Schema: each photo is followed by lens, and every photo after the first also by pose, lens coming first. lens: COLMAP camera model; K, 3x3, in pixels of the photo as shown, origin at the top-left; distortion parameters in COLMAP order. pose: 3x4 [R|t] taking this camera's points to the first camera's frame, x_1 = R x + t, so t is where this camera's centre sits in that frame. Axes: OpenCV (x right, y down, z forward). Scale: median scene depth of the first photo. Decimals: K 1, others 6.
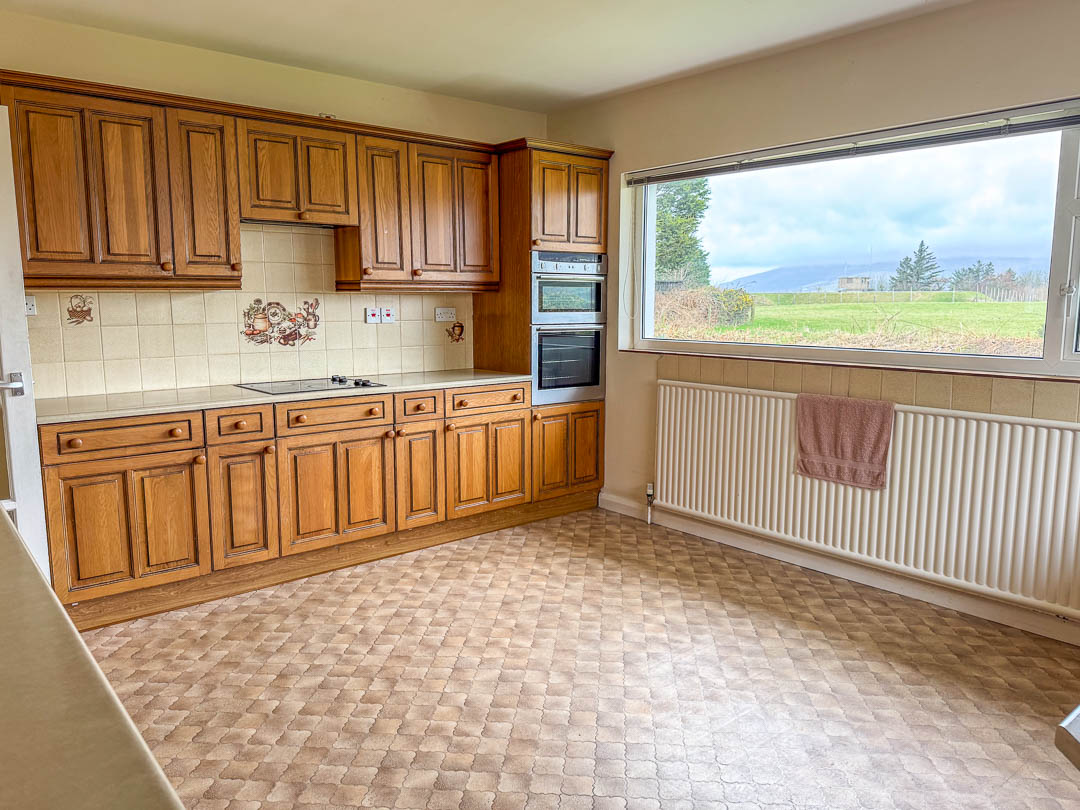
lens RADIAL K [[763.7, 0, 540.0], [0, 763.7, 405.0], [0, 0, 1]] dist [0.063766, -0.077466]
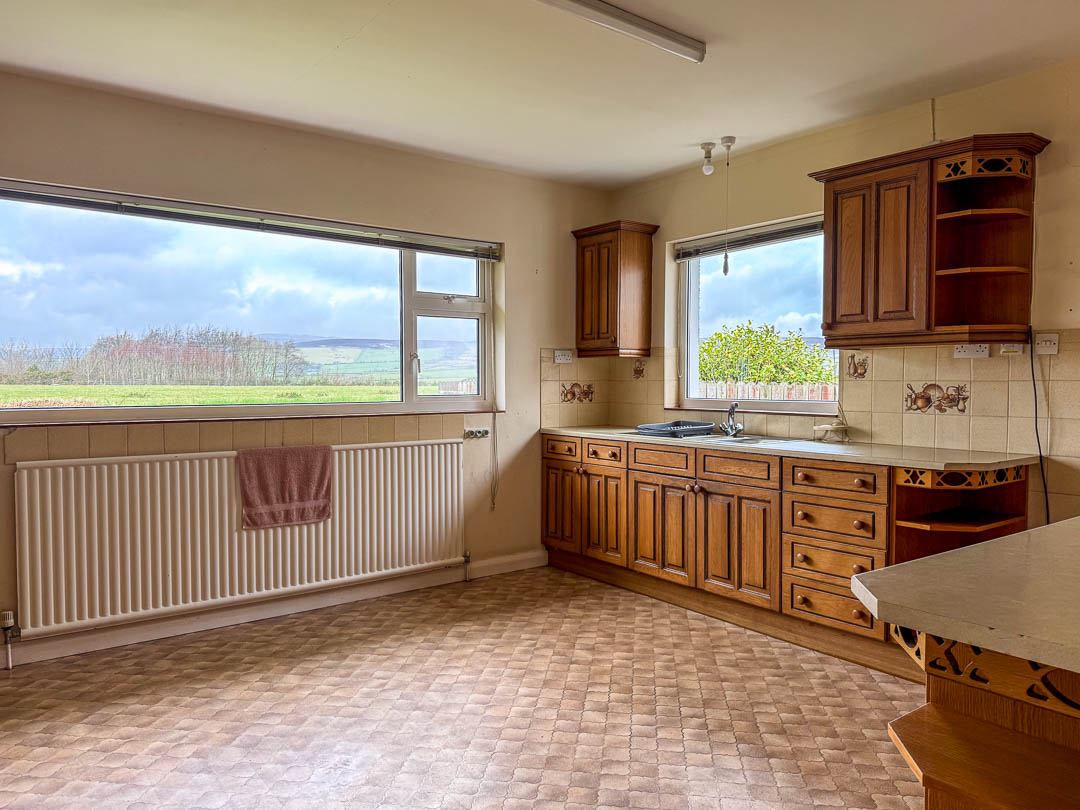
lens RADIAL K [[759.6, 0, 536.4], [0, 759.6, 406.7], [0, 0, 1]] dist [0.058347, -0.067258]
pose [[0.069665, -0.038017, 0.996846, -0.664490], [0.135958, 0.990311, 0.028266, -0.048577], [-0.988262, 0.133560, 0.074158, 0.554472]]
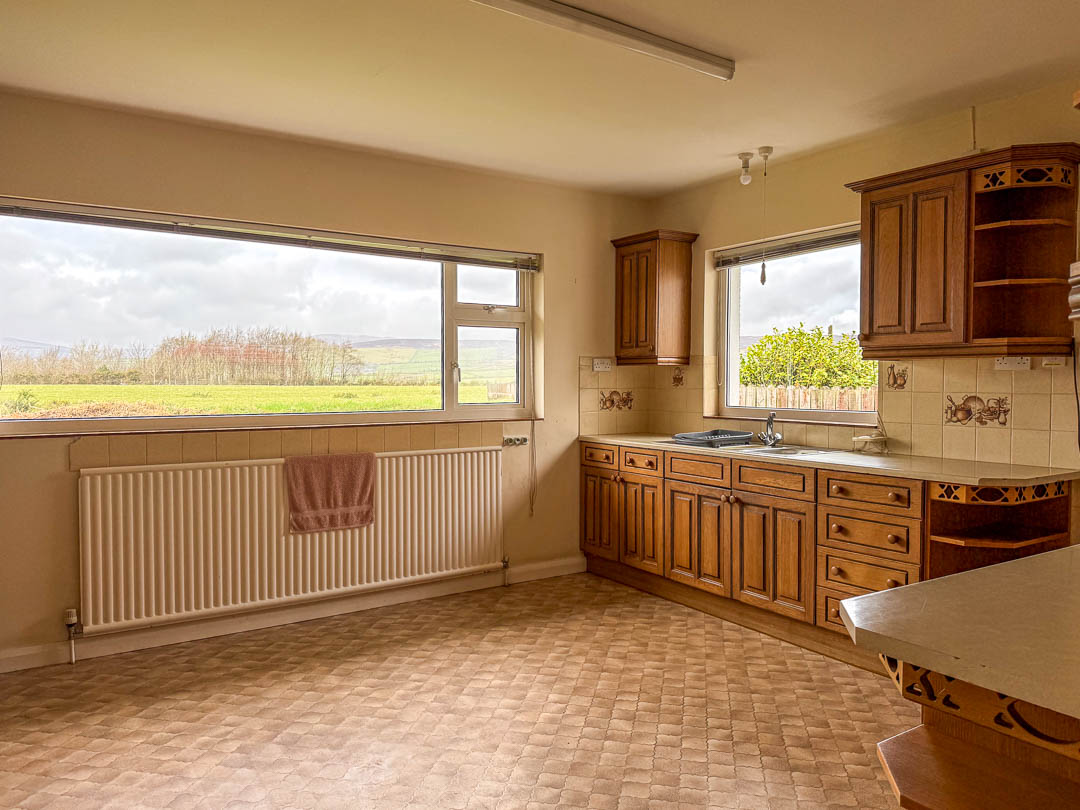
lens RADIAL K [[763.7, 0, 540.0], [0, 763.7, 405.0], [0, 0, 1]] dist [0.063766, -0.077466]
pose [[0.134457, -0.035904, 0.990269, -0.686151], [0.134980, 0.990692, 0.017592, -0.059999], [-0.981683, 0.131301, 0.138052, 0.525540]]
